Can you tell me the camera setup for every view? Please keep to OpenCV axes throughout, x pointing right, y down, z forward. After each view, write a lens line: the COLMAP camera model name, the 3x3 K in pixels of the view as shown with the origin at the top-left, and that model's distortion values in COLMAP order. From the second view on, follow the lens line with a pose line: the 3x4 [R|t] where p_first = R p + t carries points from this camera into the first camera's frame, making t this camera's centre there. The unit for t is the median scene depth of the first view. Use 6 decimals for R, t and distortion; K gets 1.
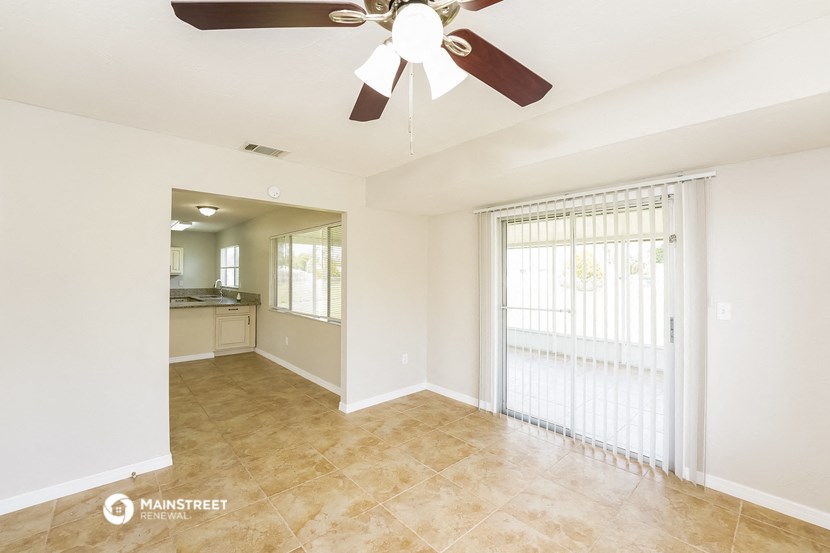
lens RADIAL K [[347.6, 0, 411.9], [0, 347.6, 275.5], [0, 0, 1]] dist [-0.008586, 0.001672]
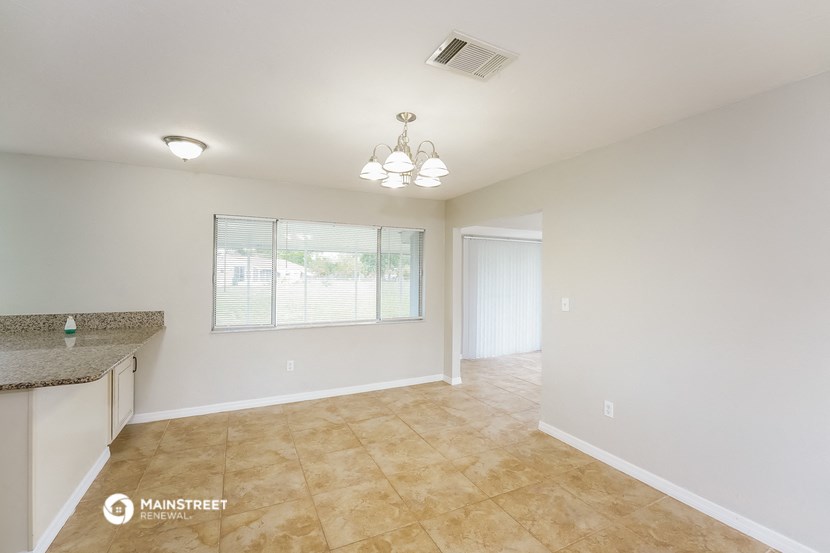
lens RADIAL K [[347.6, 0, 411.8], [0, 347.6, 272.5], [0, 0, 1]] dist [-0.008586, 0.001672]
pose [[0.278274, 0.007775, 0.960470, -1.336119], [-0.003406, 0.999969, -0.007108, -0.006894], [-0.960496, -0.001294, 0.278292, 0.732982]]
